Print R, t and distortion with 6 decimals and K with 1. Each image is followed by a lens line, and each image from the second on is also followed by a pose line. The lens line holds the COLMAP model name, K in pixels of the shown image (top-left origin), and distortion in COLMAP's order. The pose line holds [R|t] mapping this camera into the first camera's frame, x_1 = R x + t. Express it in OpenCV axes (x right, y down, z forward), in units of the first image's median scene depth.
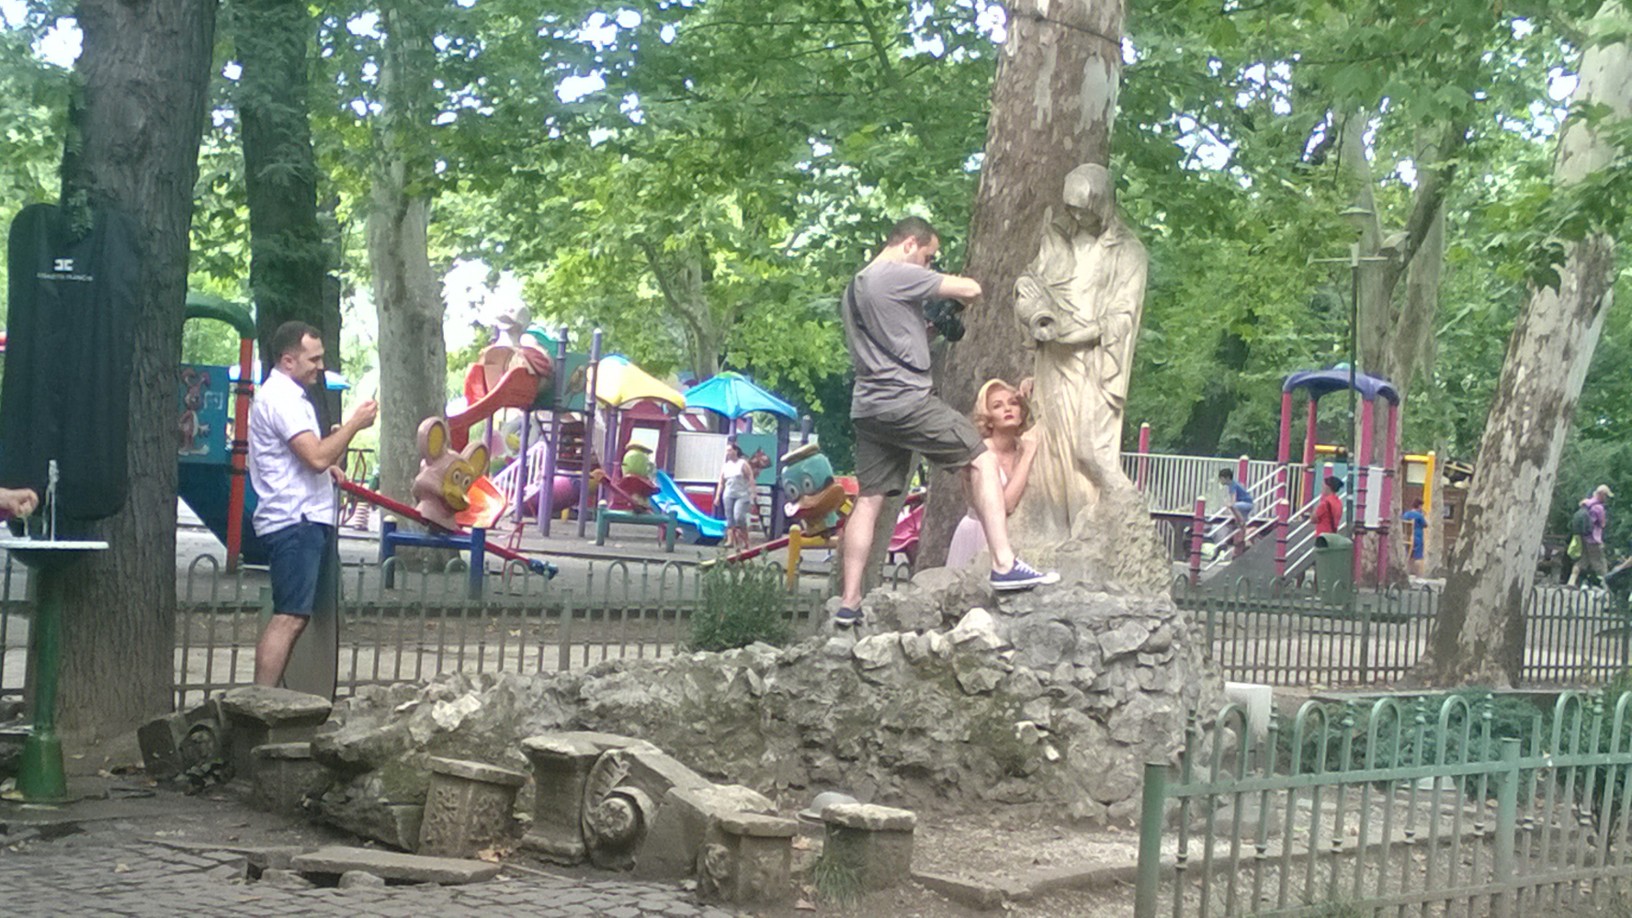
lens RADIAL K [[3026.1, 0, 715.5], [0, 3026.1, 522.5], [0, 0, 1]] dist [0.106446, -0.350404]
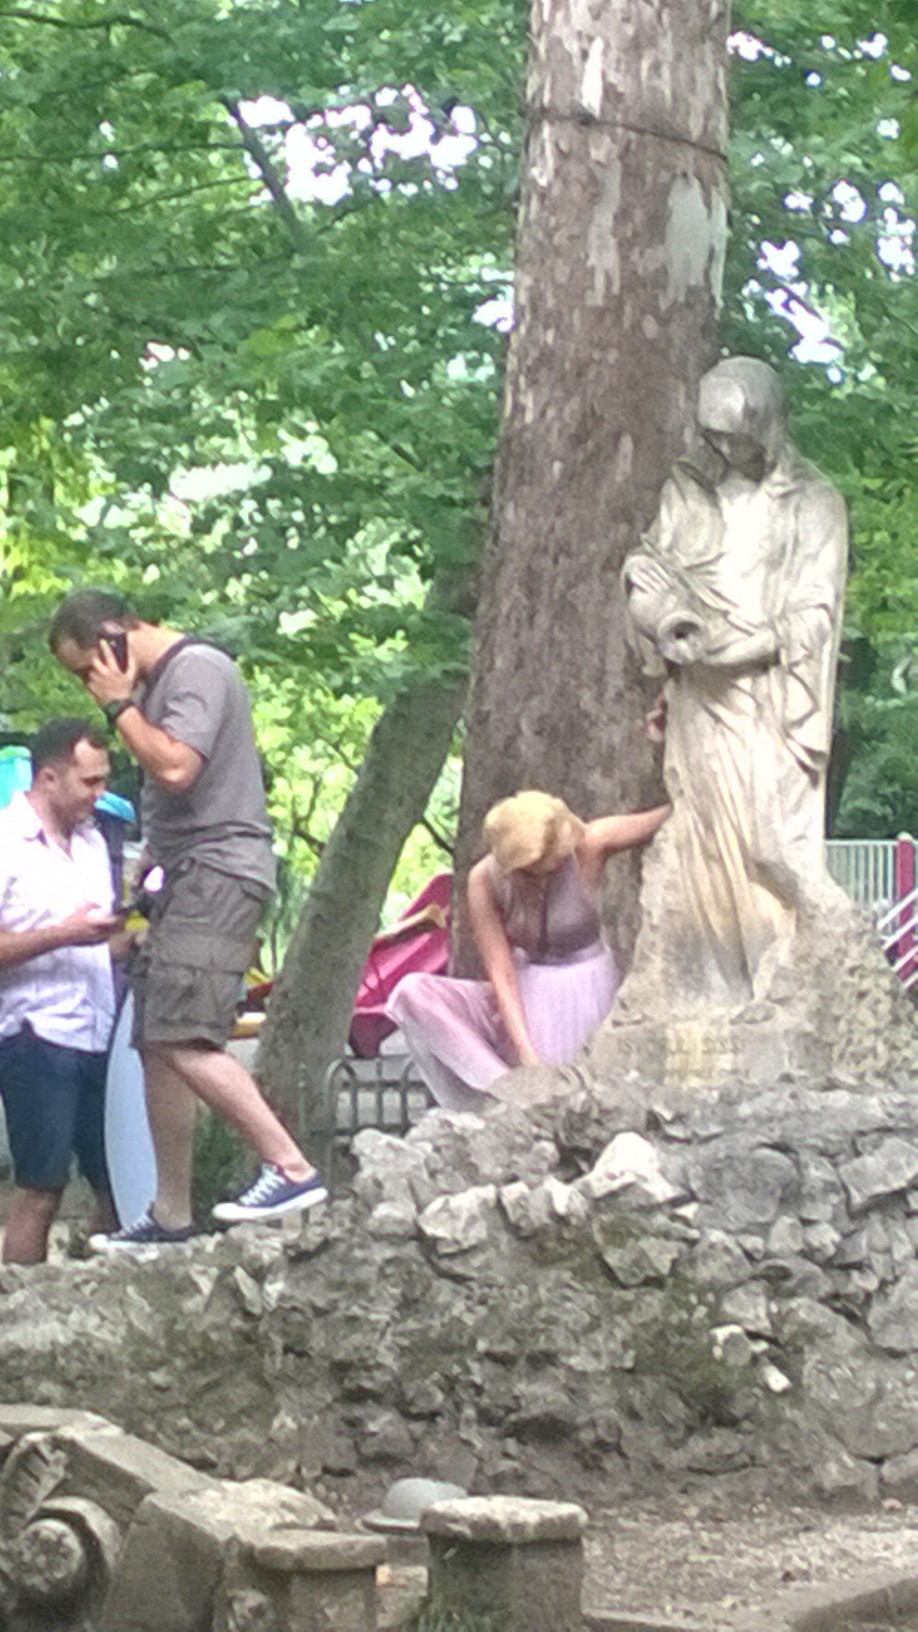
lens RADIAL K [[5114.1, 0, 340.3], [0, 5114.1, 608.4], [0, 0, 1]] dist [0.121664, -0.479315]
pose [[0.994899, -0.061835, 0.079702, -0.037384], [0.067591, 0.995135, -0.071672, -0.004751], [-0.074883, 0.076694, 0.994239, 0.028991]]
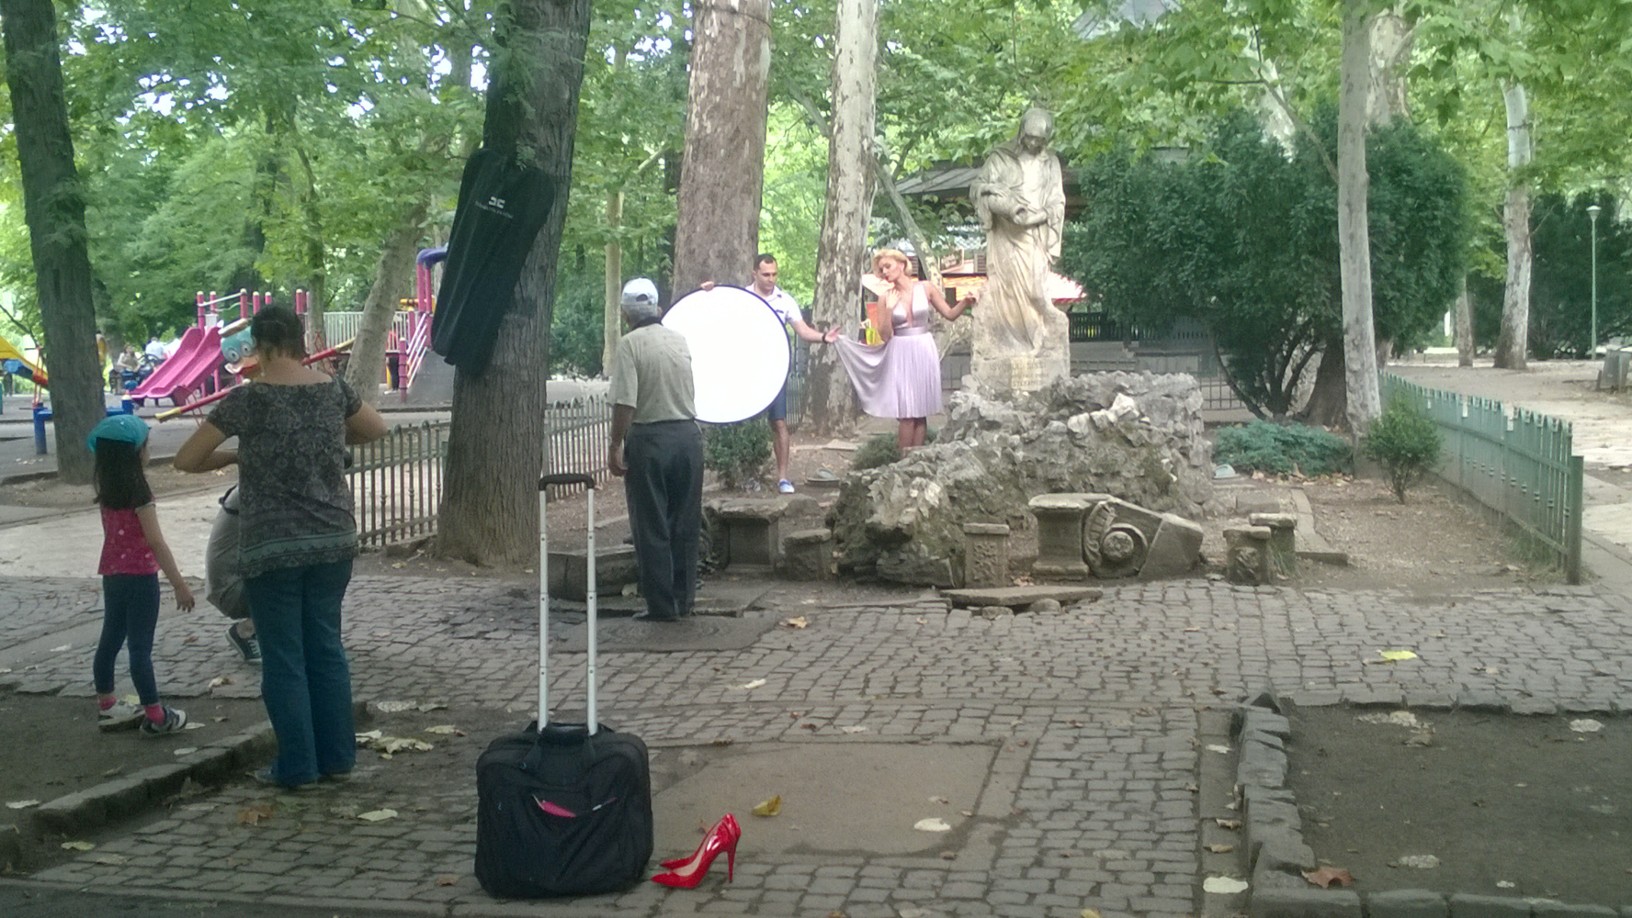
lens RADIAL K [[2009.9, 0, 765.1], [0, 2009.9, 552.0], [0, 0, 1]] dist [0.078765, -0.331104]
pose [[0.850050, -0.138216, 0.508243, -0.596581], [0.086653, 0.988505, 0.123893, -0.035010], [-0.519525, -0.061274, 0.852255, 0.182918]]
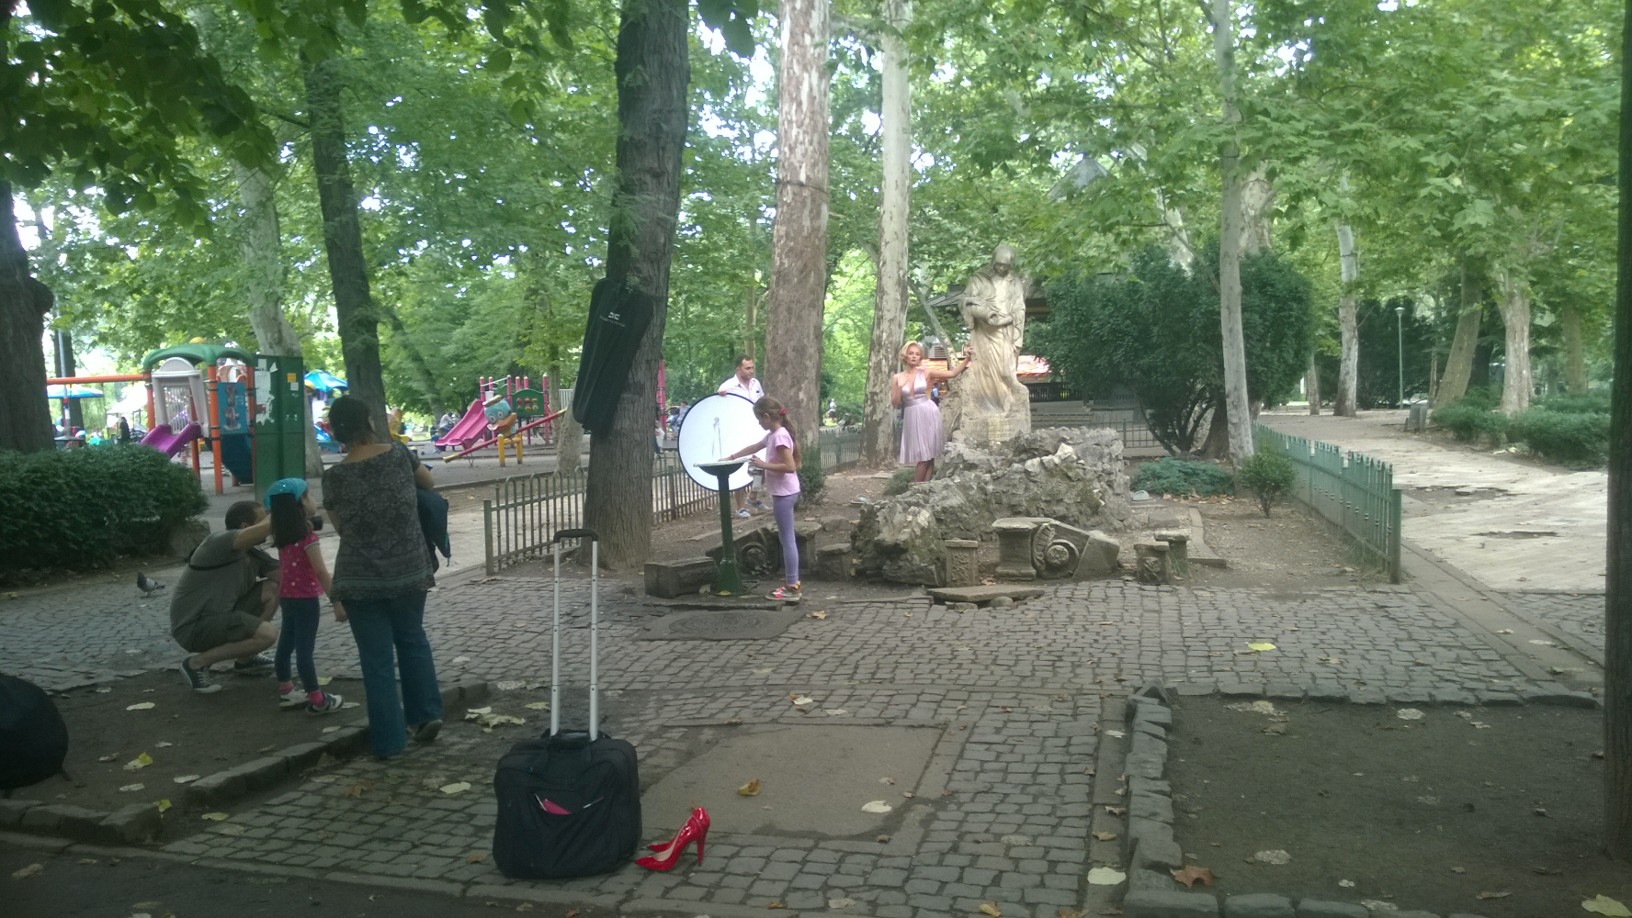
lens RADIAL K [[1280.6, 0, 781.6], [0, 1280.6, 506.3], [0, 0, 1]] dist [0.041269, -0.159236]
pose [[0.878709, -0.132974, 0.458463, -0.516982], [0.100262, 0.990406, 0.095094, -0.035095], [-0.466710, -0.037593, 0.883611, 0.245985]]
